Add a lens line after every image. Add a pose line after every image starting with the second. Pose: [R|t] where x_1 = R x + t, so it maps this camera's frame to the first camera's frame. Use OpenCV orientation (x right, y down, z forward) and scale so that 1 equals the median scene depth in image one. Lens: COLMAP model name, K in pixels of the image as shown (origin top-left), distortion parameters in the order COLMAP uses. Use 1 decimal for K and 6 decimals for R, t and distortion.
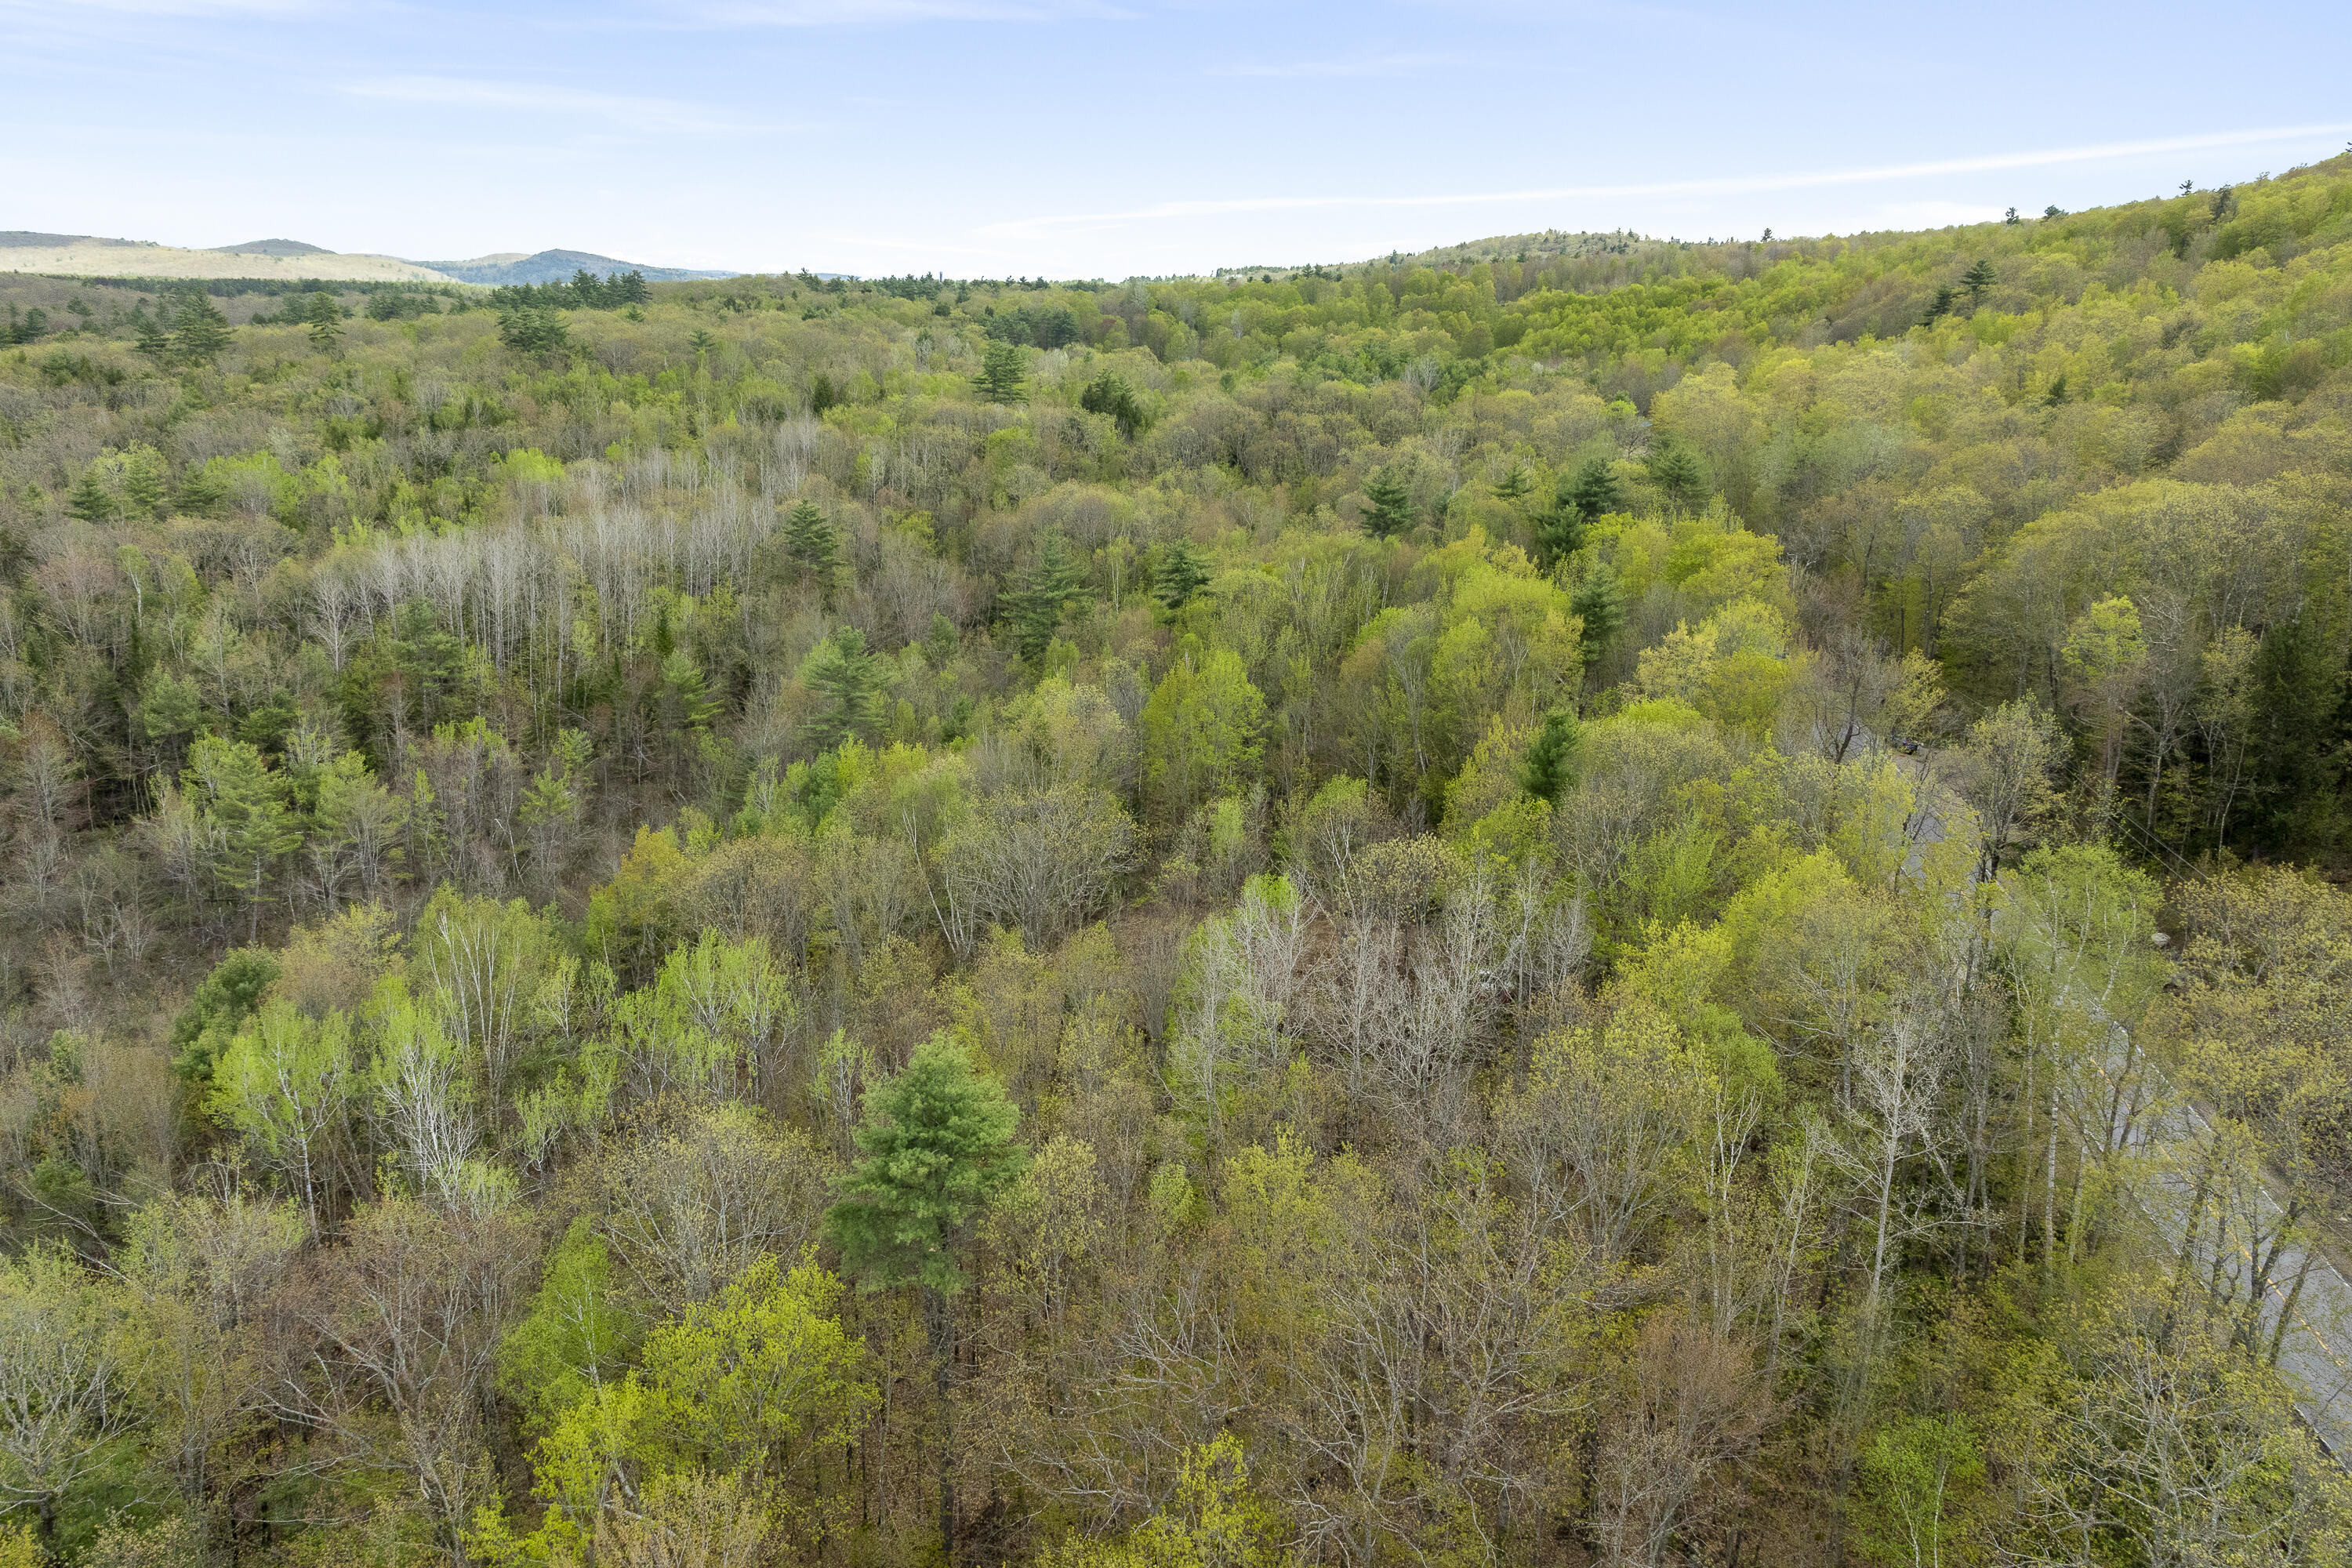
lens RADIAL K [[1628.3, 0, 1184.0], [0, 1628.3, 785.0], [0, 0, 1]] dist [-0.000133, -0.006270]
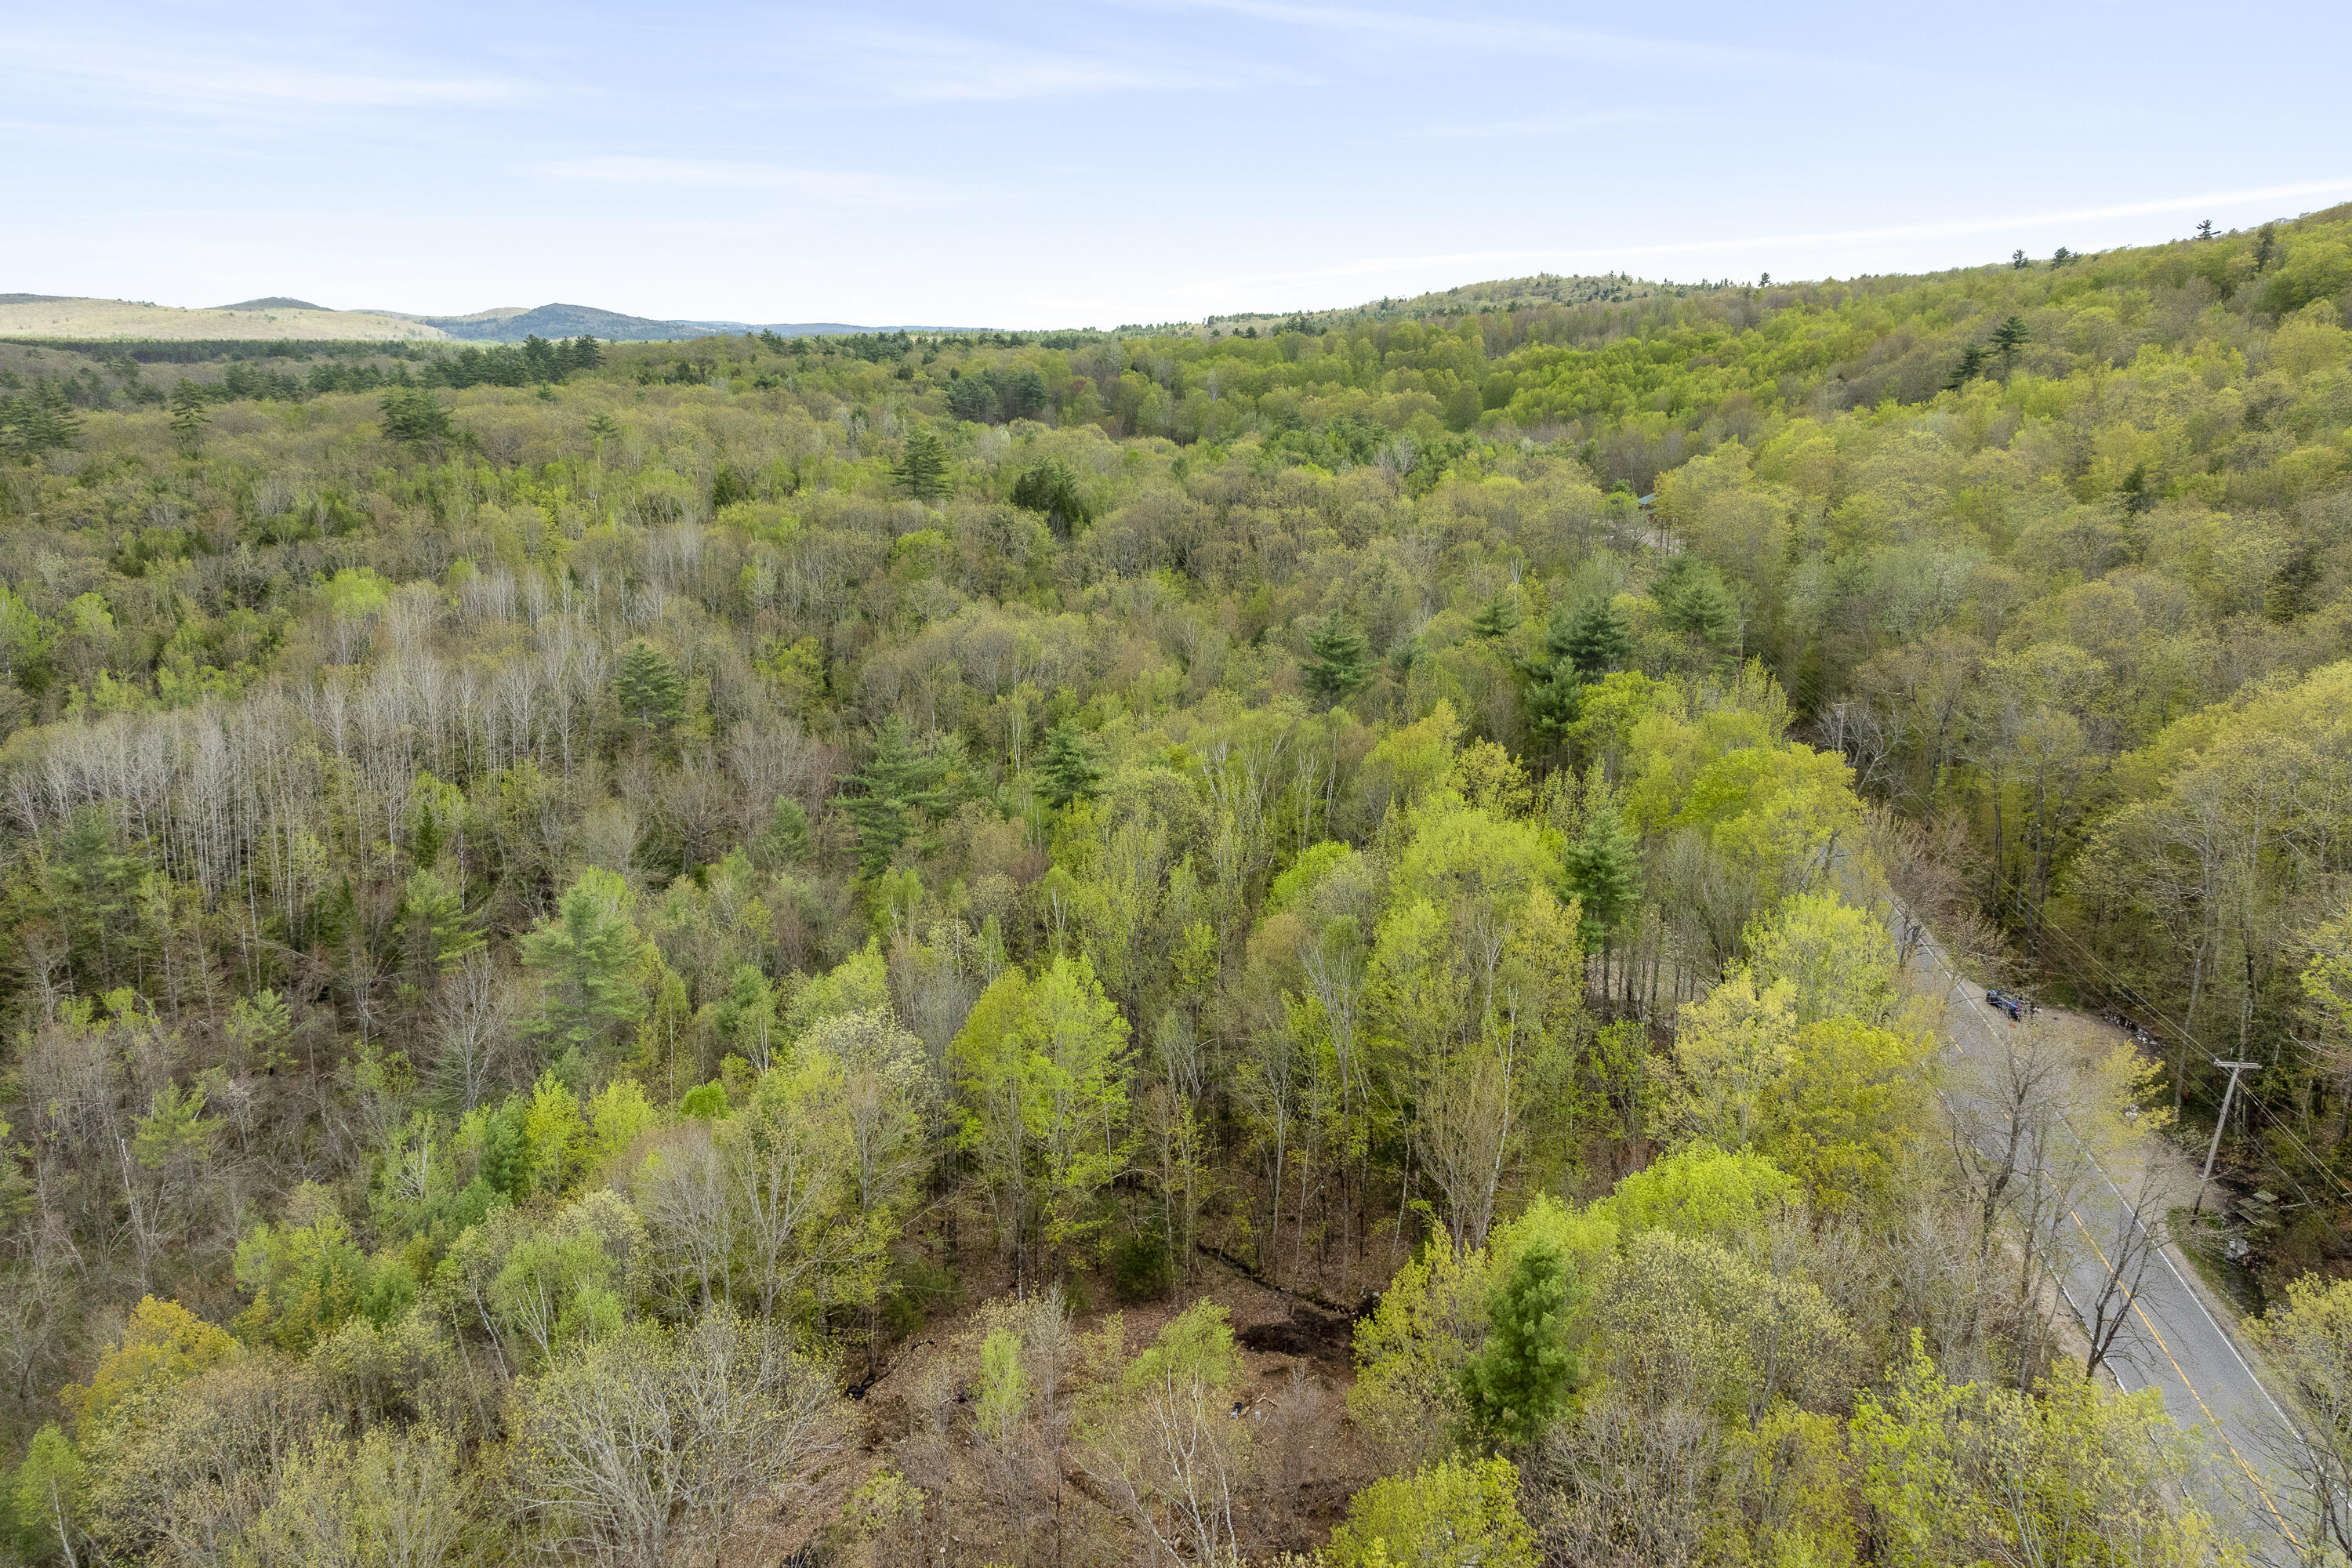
lens RADIAL K [[1595.7, 0, 1176.0], [0, 1595.7, 784.0], [0, 0, 1]] dist [-0.000120, -0.004152]
pose [[0.999915, -0.009255, -0.009193, 0.028883], [0.009082, 0.999784, -0.018668, -0.053349], [0.009364, 0.018583, 0.999783, 0.117250]]
